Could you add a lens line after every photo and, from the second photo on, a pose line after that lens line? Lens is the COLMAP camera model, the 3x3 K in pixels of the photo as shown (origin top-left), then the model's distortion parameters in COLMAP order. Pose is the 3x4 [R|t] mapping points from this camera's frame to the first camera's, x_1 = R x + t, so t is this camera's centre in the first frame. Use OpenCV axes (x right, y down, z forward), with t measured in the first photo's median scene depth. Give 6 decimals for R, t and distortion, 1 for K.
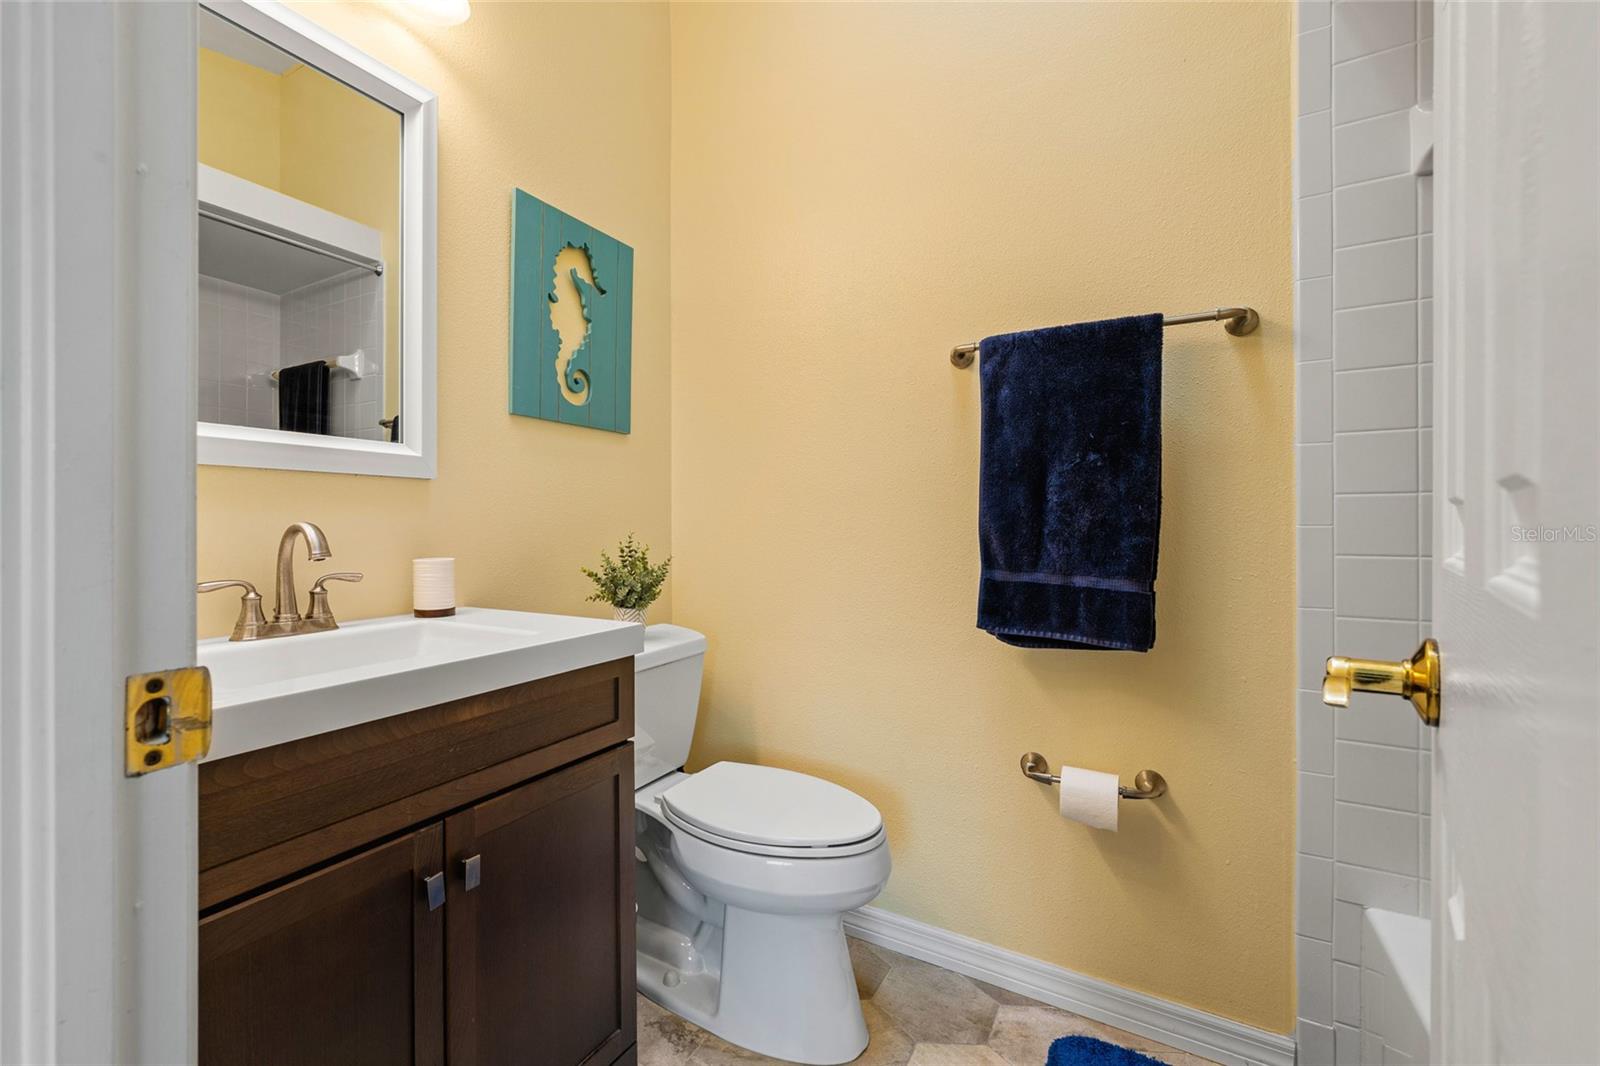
lens RADIAL K [[669.2, 0, 800.0], [0, 669.2, 533.0], [0, 0, 1]] dist [-0.001414, -0.000160]
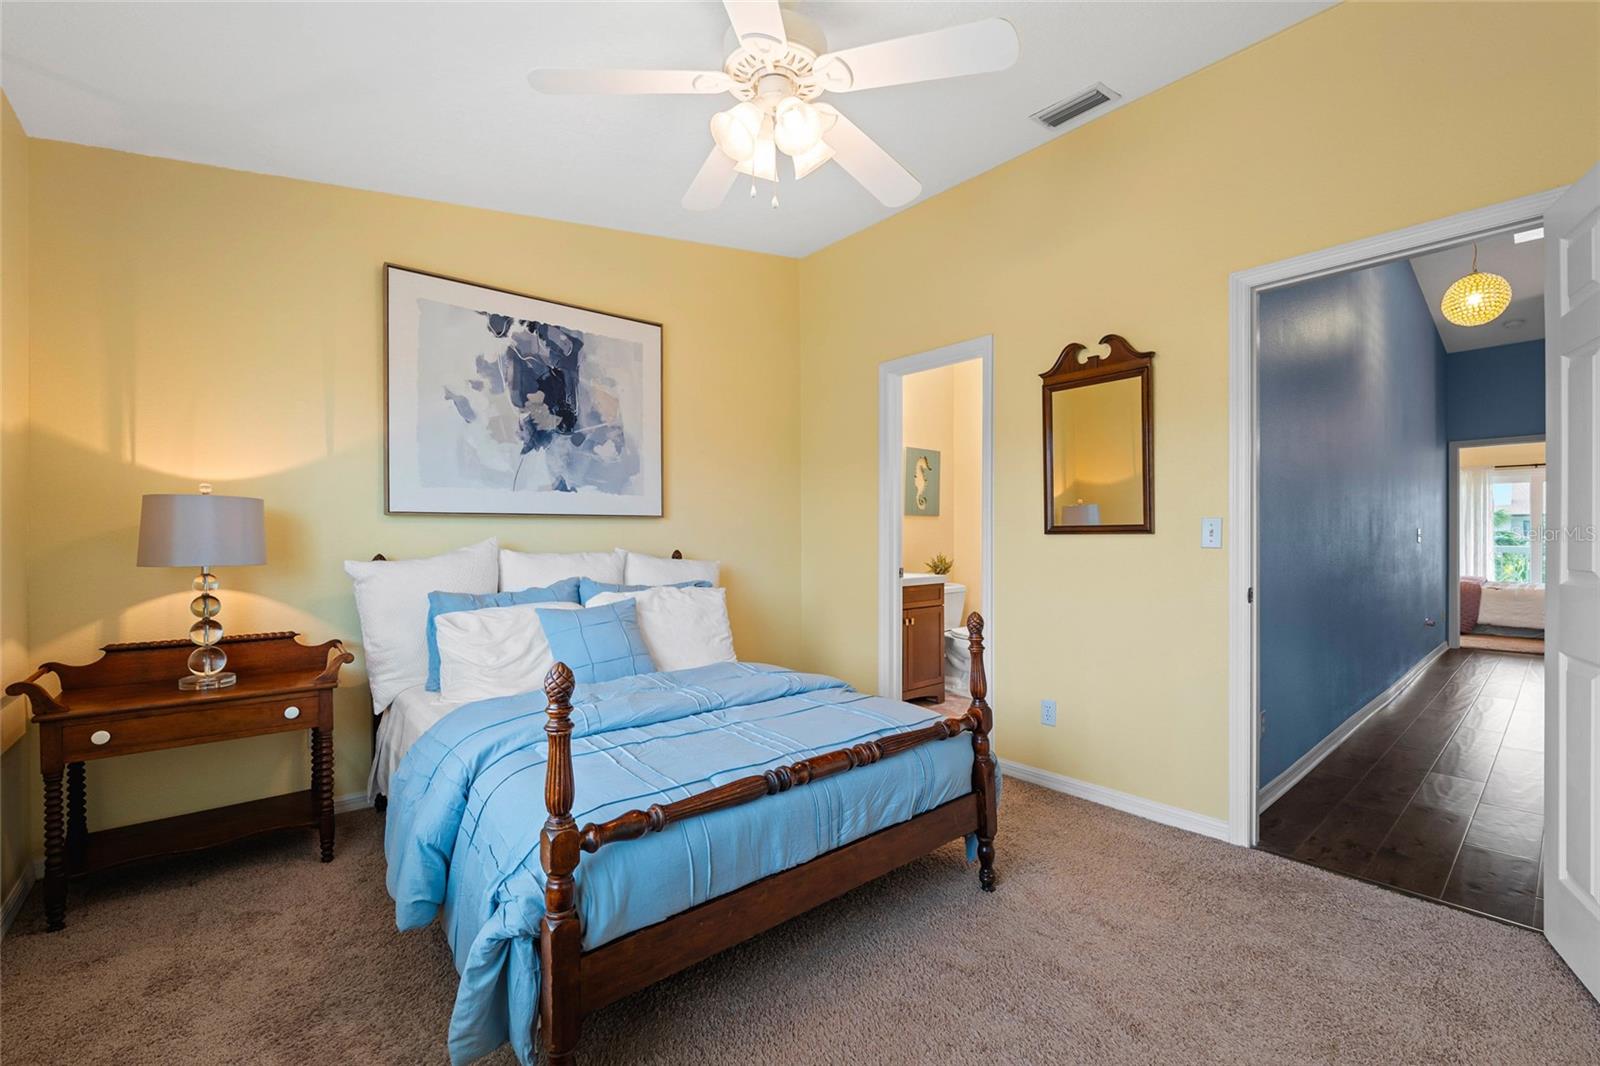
lens RADIAL K [[669.2, 0, 800.0], [0, 669.2, 533.0], [0, 0, 1]] dist [-0.001414, -0.000160]
pose [[0.916948, -0.004059, -0.398986, 0.385093], [-0.003893, 0.999810, -0.019120, -0.021949], [0.398988, 0.019085, 0.916758, -2.091822]]
